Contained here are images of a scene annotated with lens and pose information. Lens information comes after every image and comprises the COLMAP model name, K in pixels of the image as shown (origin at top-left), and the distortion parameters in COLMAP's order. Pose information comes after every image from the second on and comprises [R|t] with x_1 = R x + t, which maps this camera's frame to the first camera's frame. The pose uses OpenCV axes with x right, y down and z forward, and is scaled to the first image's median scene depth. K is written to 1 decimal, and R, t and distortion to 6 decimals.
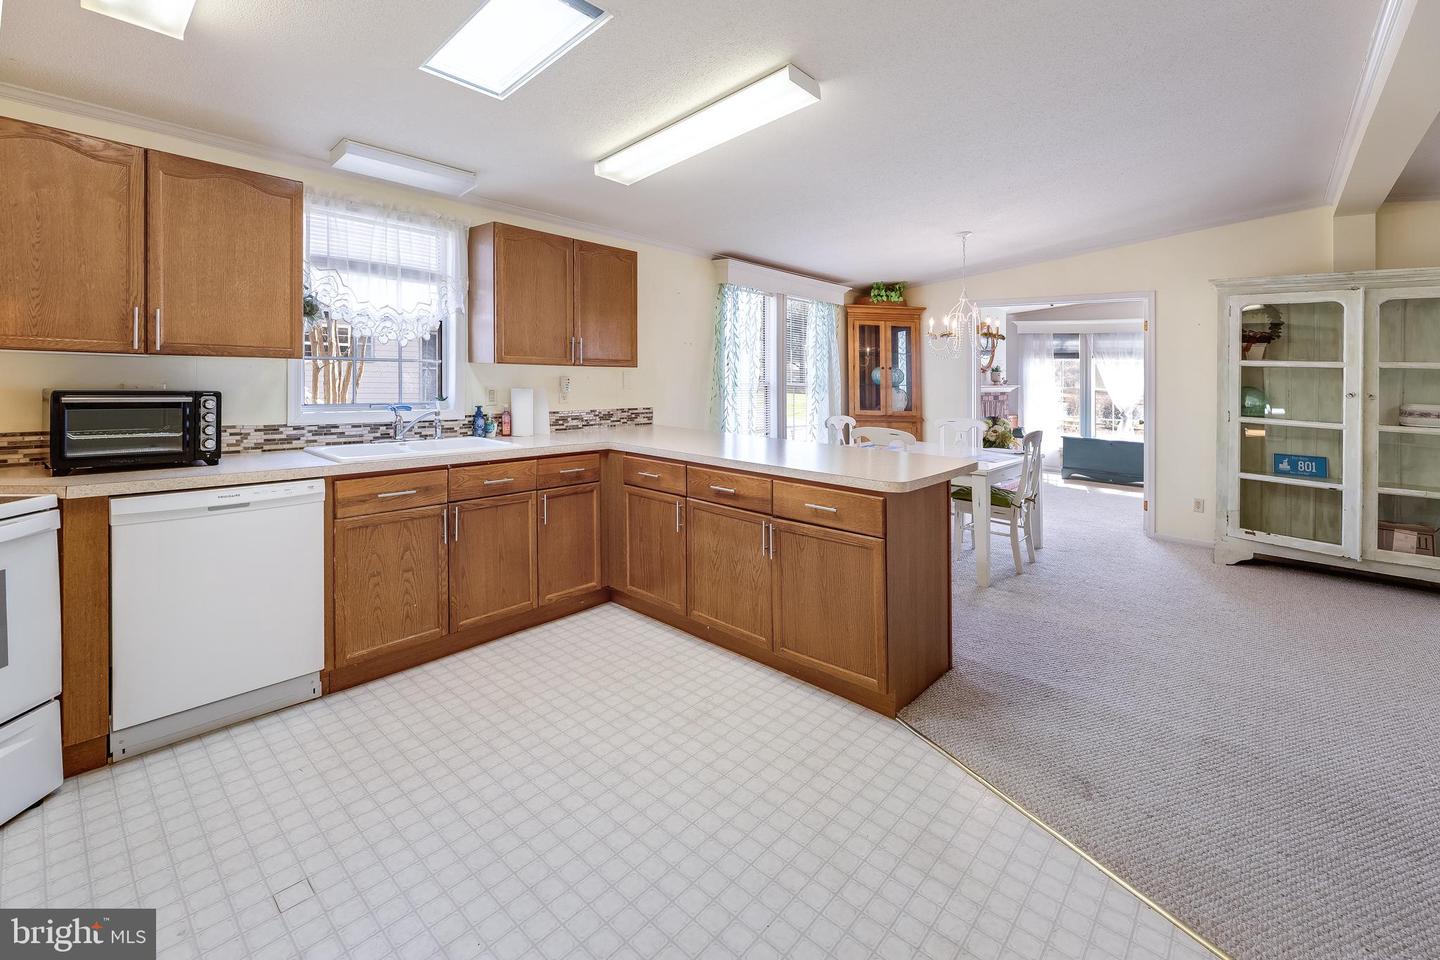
lens RADIAL K [[635.8, 0, 722.5], [0, 635.8, 375.1], [0, 0, 1]] dist [-0.003589, -0.000857]
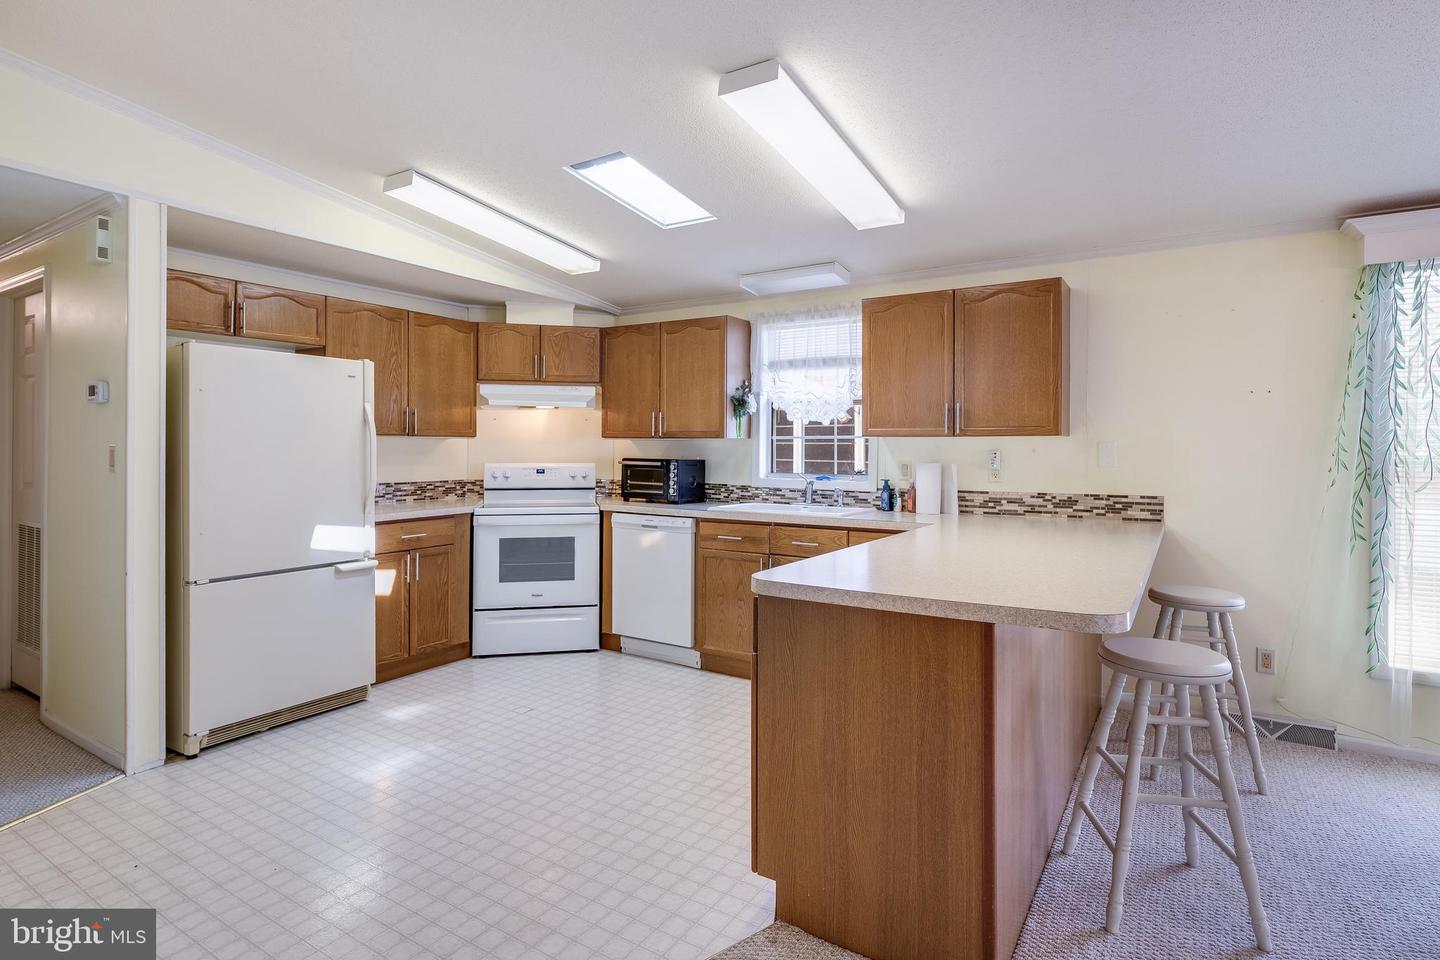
lens RADIAL K [[724.4, 0, 723.3], [0, 724.4, 464.0], [0, 0, 1]] dist [0.001045, 0.000182]
pose [[0.144948, -0.003746, -0.989432, 0.798418], [-0.006117, 0.999970, -0.004682, 0.033711], [0.989420, 0.006731, 0.144921, 0.630483]]
